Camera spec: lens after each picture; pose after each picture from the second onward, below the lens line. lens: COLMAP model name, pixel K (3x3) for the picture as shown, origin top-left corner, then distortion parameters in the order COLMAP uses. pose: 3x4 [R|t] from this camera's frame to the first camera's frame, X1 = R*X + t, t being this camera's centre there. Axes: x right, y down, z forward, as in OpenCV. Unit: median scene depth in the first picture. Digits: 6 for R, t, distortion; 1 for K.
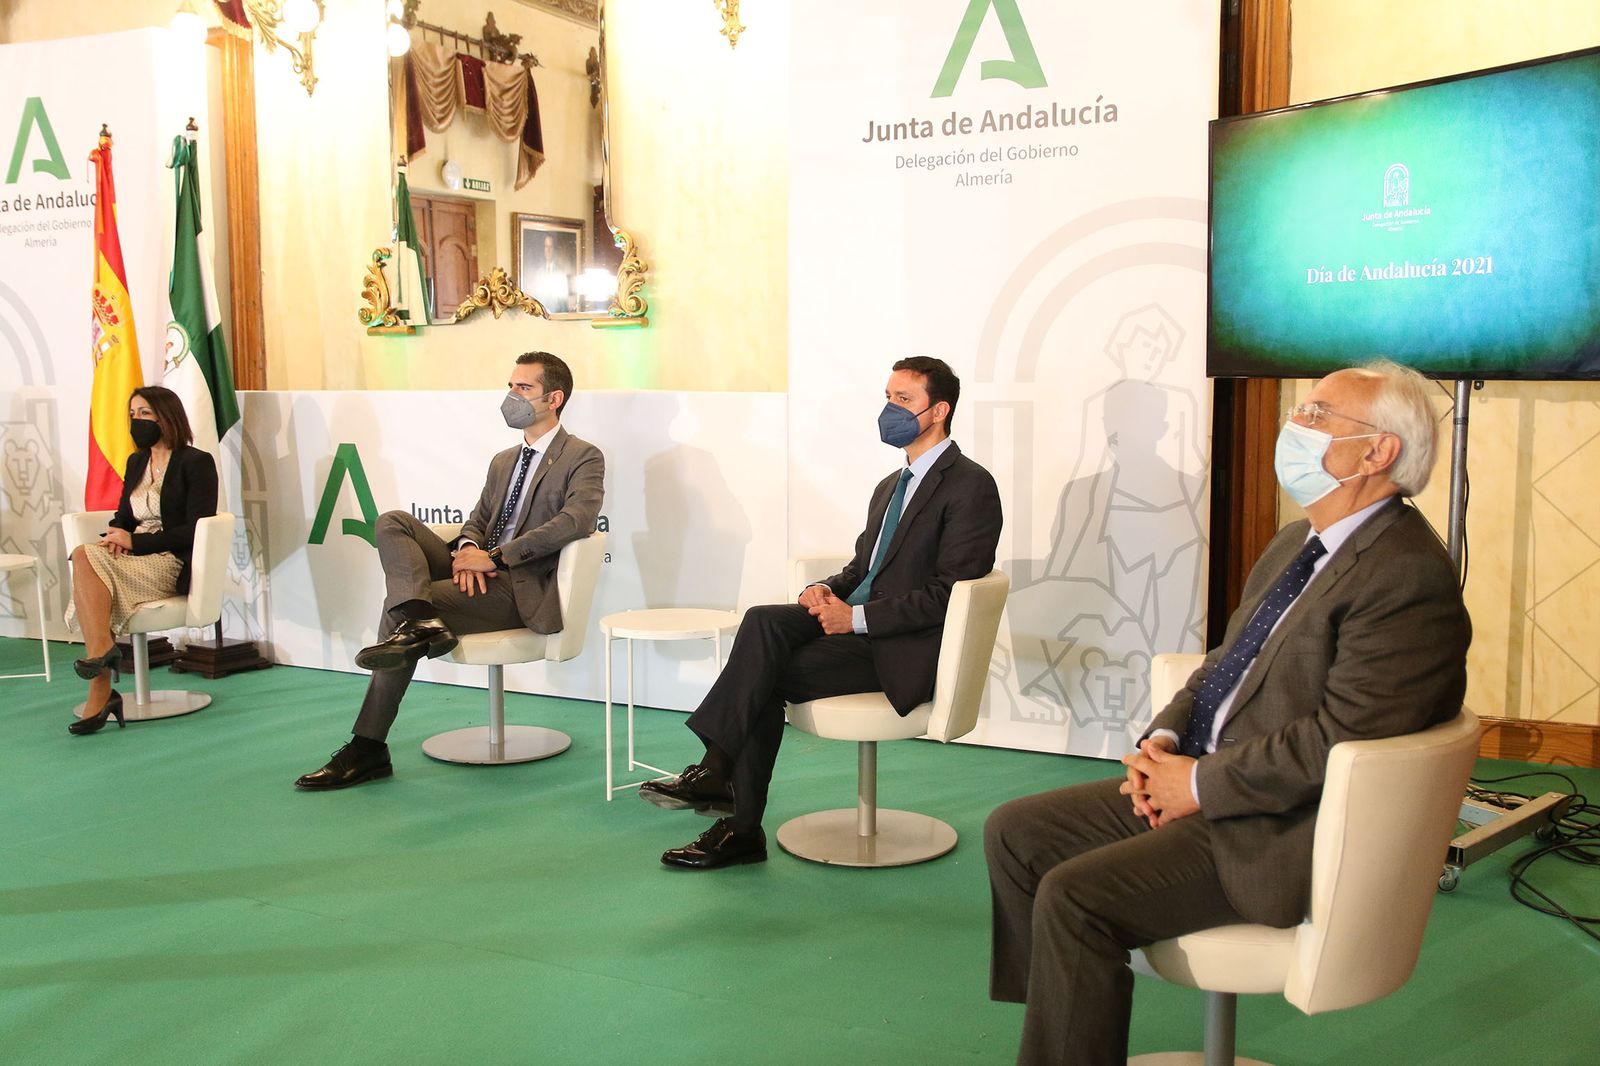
lens RADIAL K [[1456.8, 0, 788.5], [0, 1456.8, 543.8], [0, 0, 1]] dist [-0.061007, 0.097414]
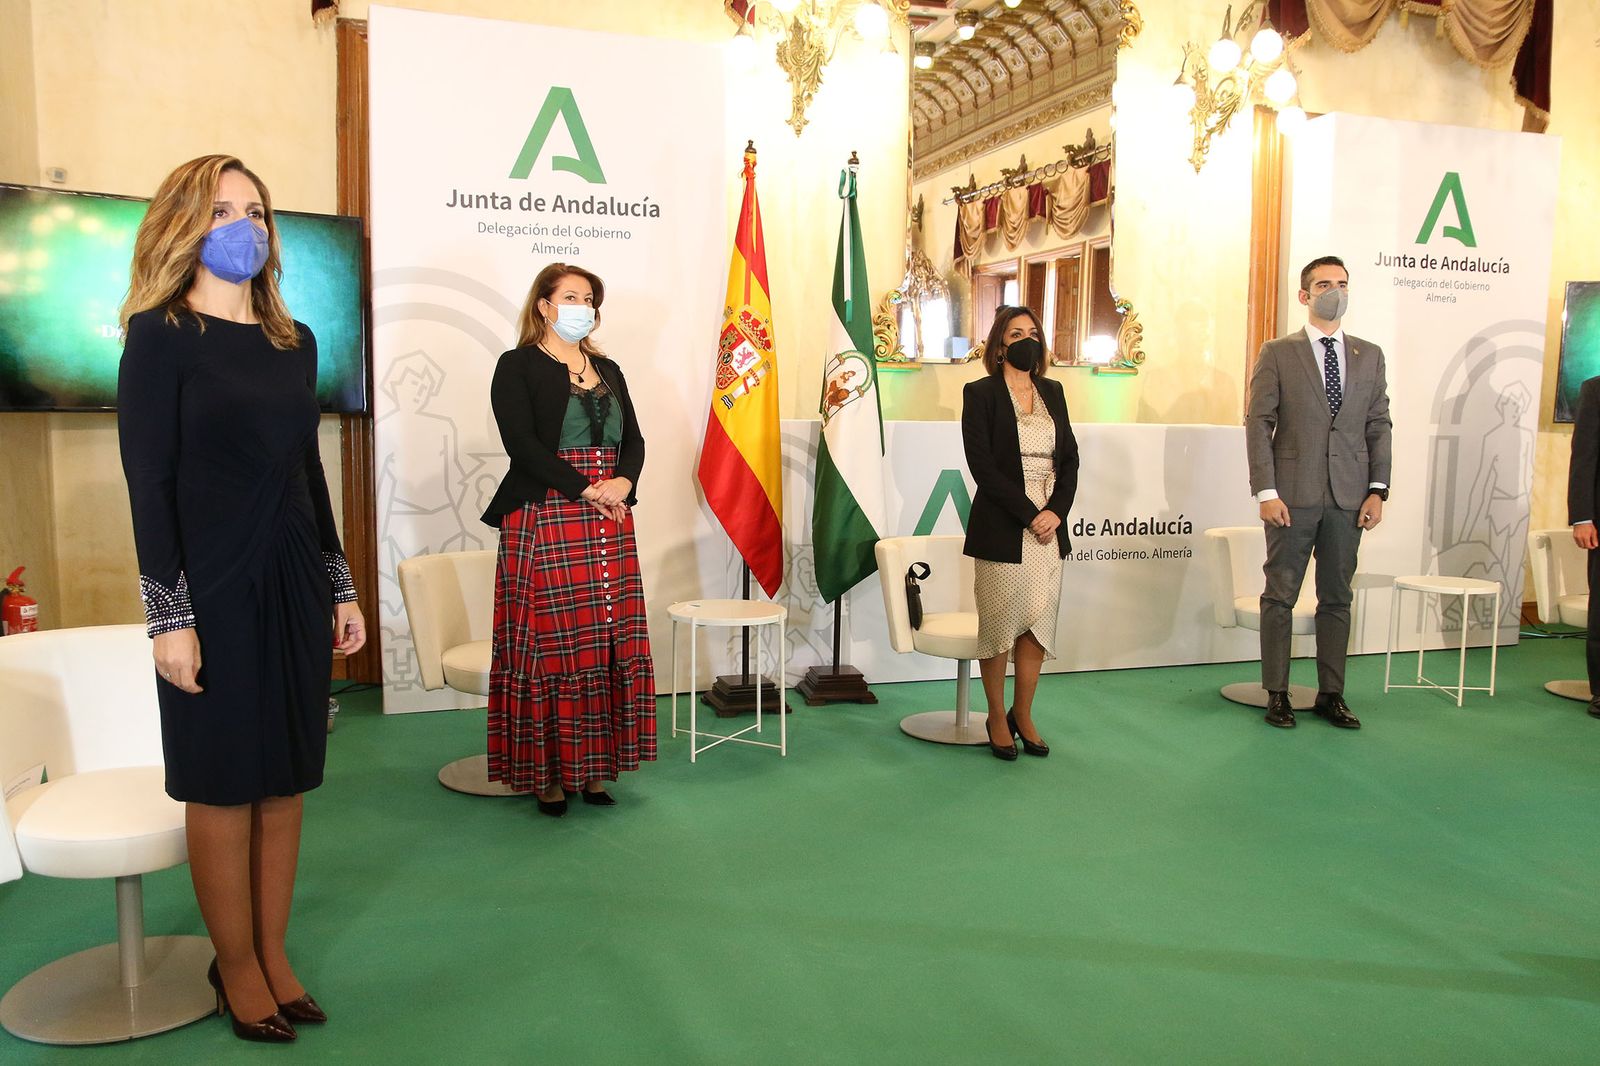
lens RADIAL K [[1245.2, 0, 791.0], [0, 1245.2, 548.4], [0, 0, 1]] dist [-0.124691, 0.114236]
pose [[0.730318, -0.062300, 0.680260, -1.022569], [0.063966, 0.997694, 0.022698, -0.038787], [-0.680106, 0.026937, 0.732619, 0.394670]]
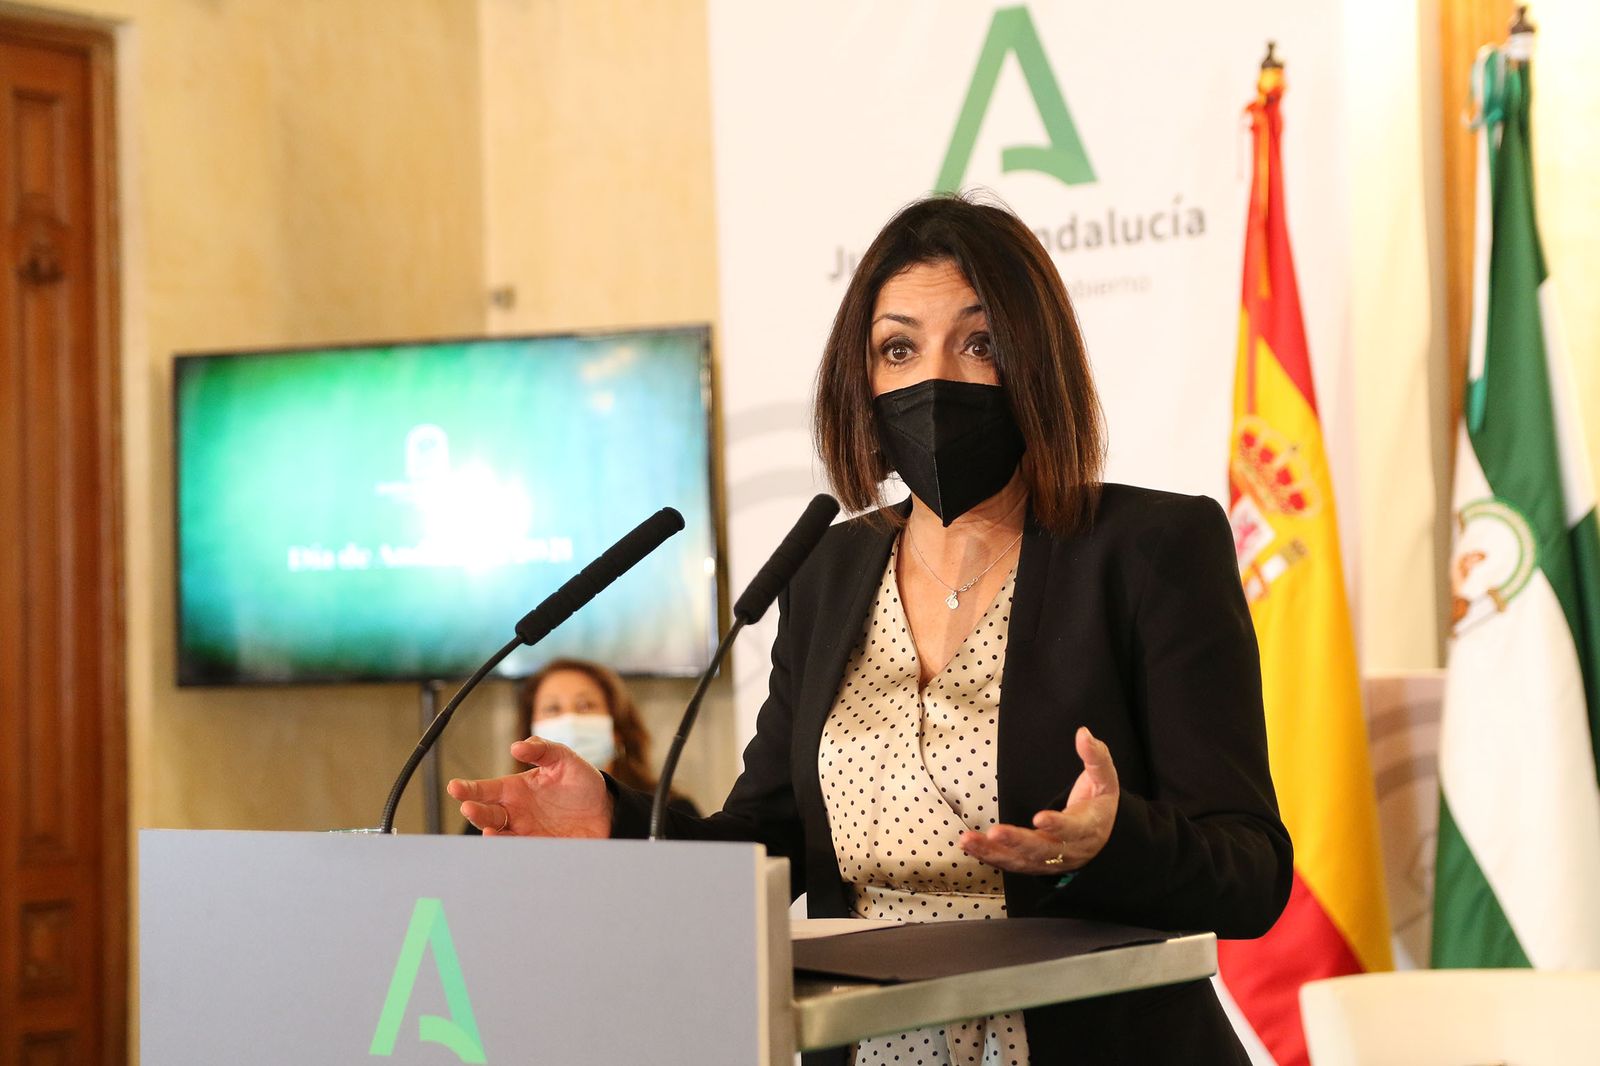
lens RADIAL K [[3164.9, 0, 807.8], [0, 3164.9, 556.6], [0, 0, 1]] dist [0.178093, 0.000000]
pose [[0.970482, -0.028027, -0.239538, -0.386402], [-0.006021, 0.990099, -0.140239, -0.011700], [0.241097, 0.137542, 0.960705, 0.097004]]
